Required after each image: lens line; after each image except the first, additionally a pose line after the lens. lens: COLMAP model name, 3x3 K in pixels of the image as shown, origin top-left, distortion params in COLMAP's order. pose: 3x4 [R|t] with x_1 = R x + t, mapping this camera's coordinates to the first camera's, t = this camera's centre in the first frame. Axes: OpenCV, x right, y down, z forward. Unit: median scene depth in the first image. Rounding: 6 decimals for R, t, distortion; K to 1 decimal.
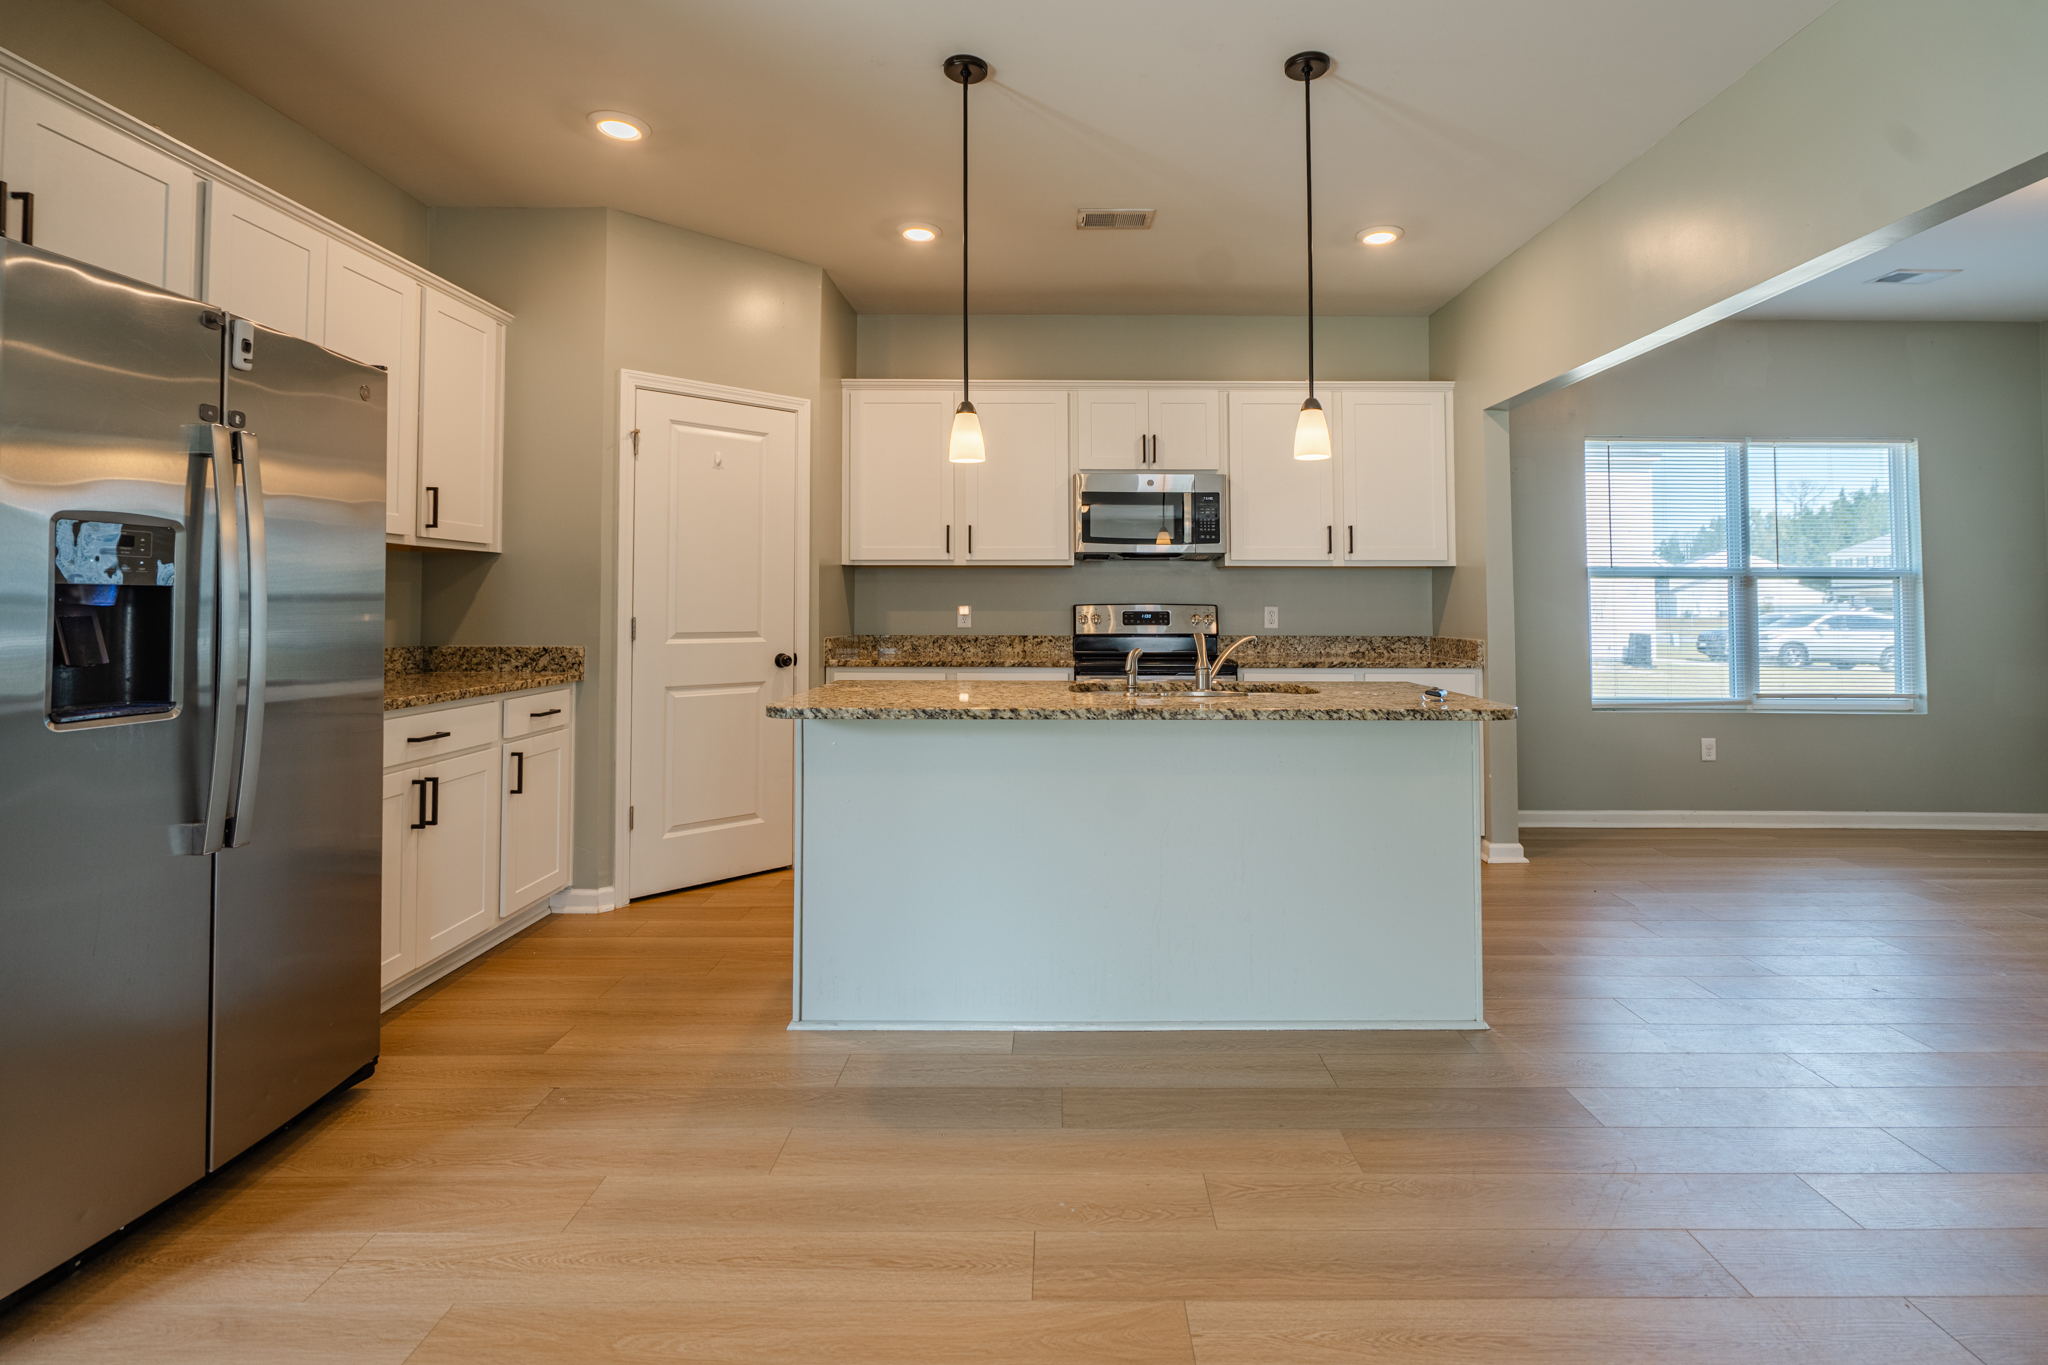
lens RADIAL K [[974.3, 0, 1019.7], [0, 974.3, 698.7], [0, 0, 1]] dist [-0.002751, 0.001141]
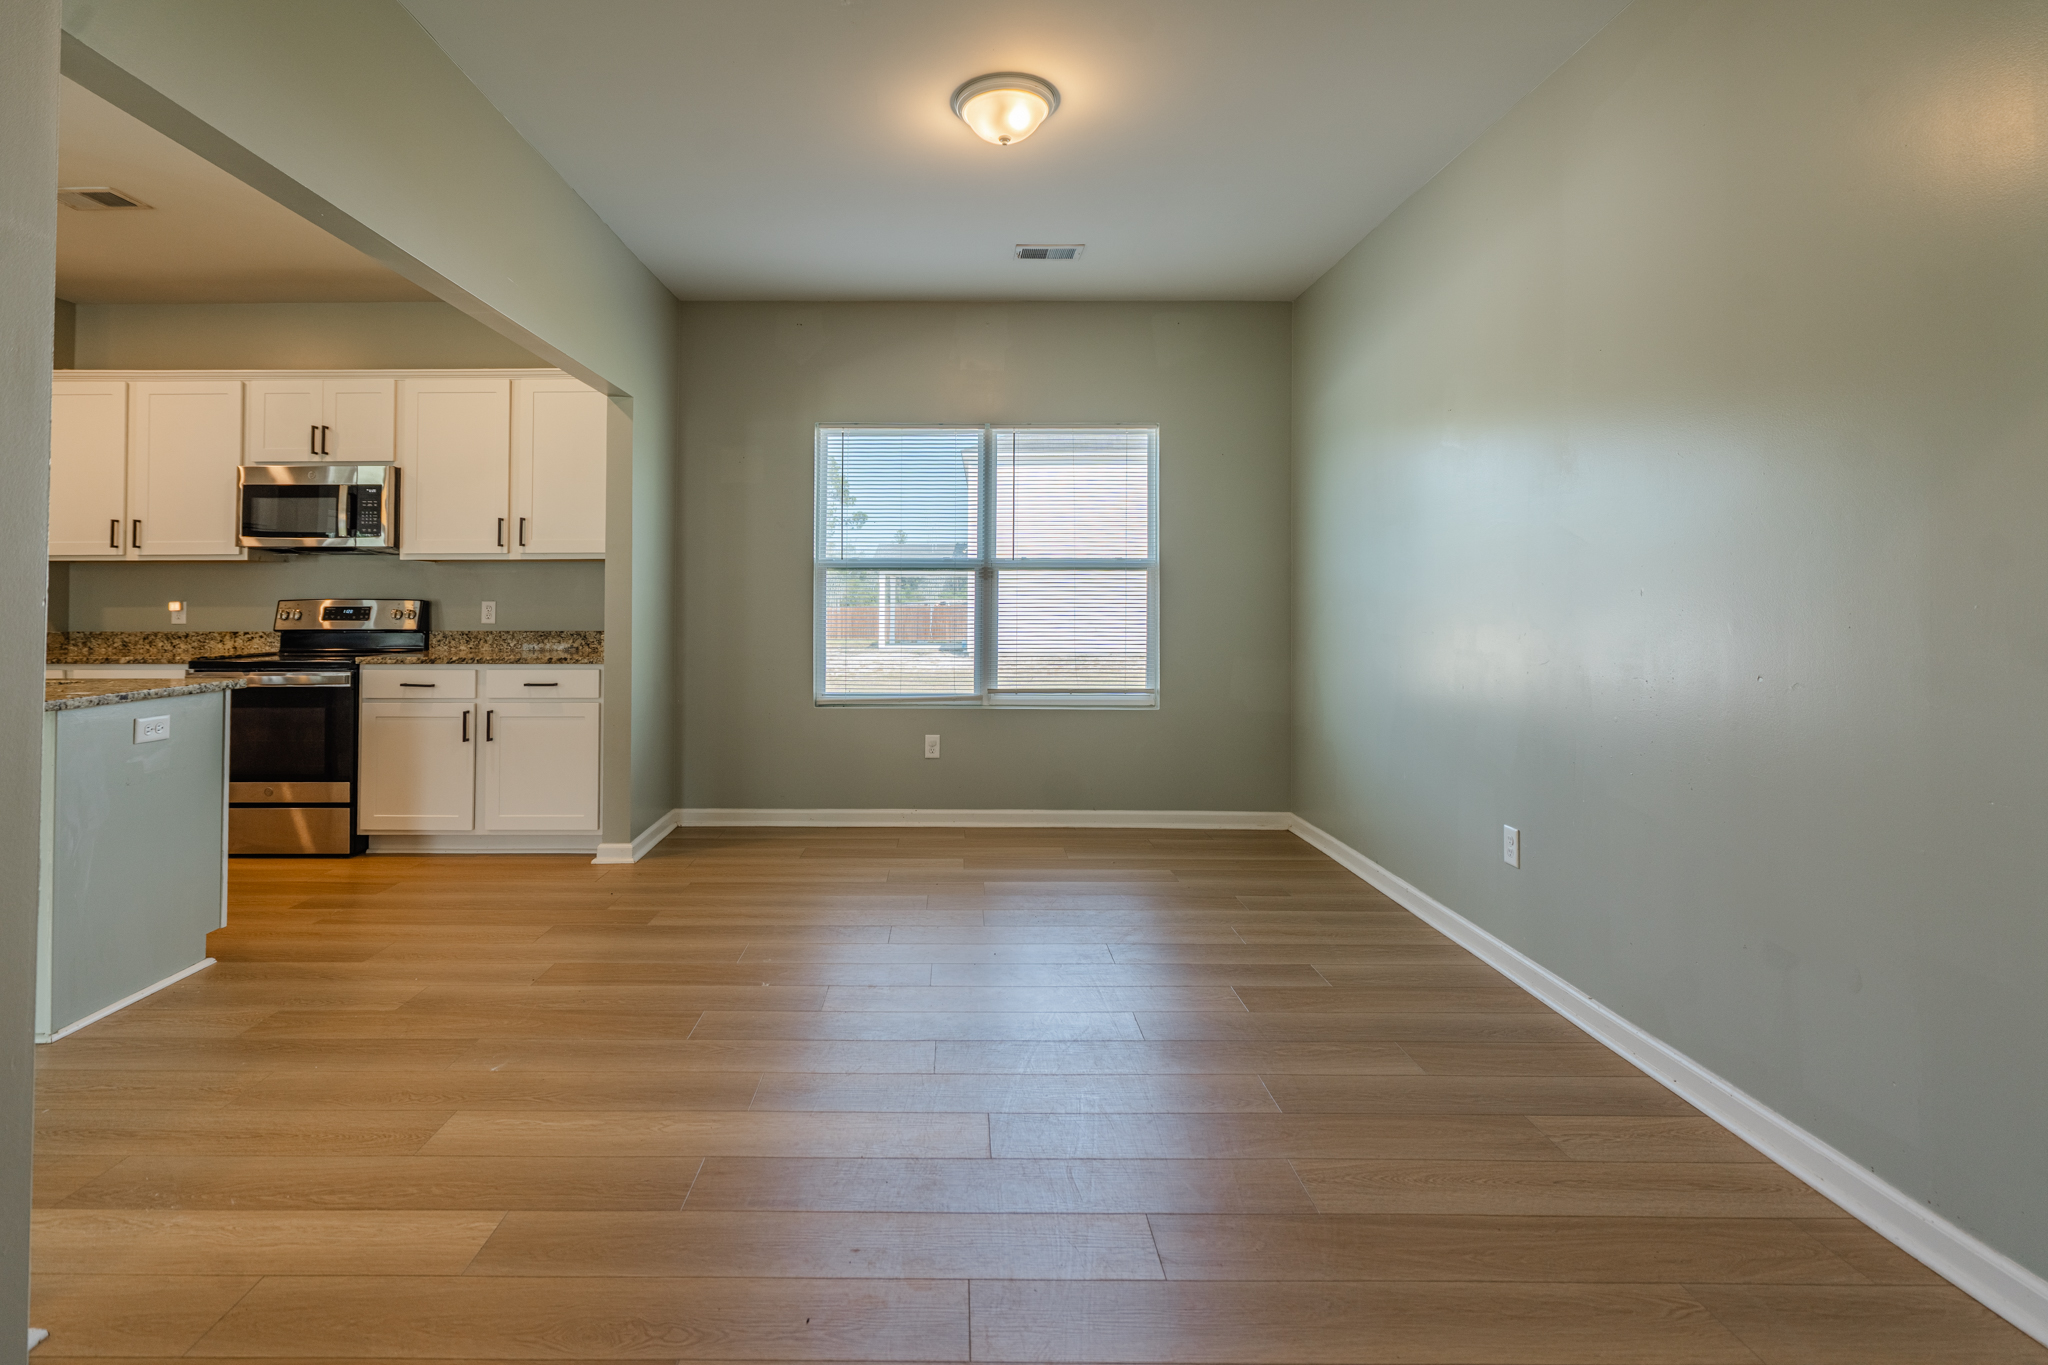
lens RADIAL K [[974.3, 0, 1019.7], [0, 974.3, 698.7], [0, 0, 1]] dist [-0.002751, 0.001141]
pose [[0.999915, -0.002327, -0.012827, 0.807839], [0.002423, 0.999969, 0.007501, -0.002617], [0.012809, -0.007532, 0.999890, 0.029403]]
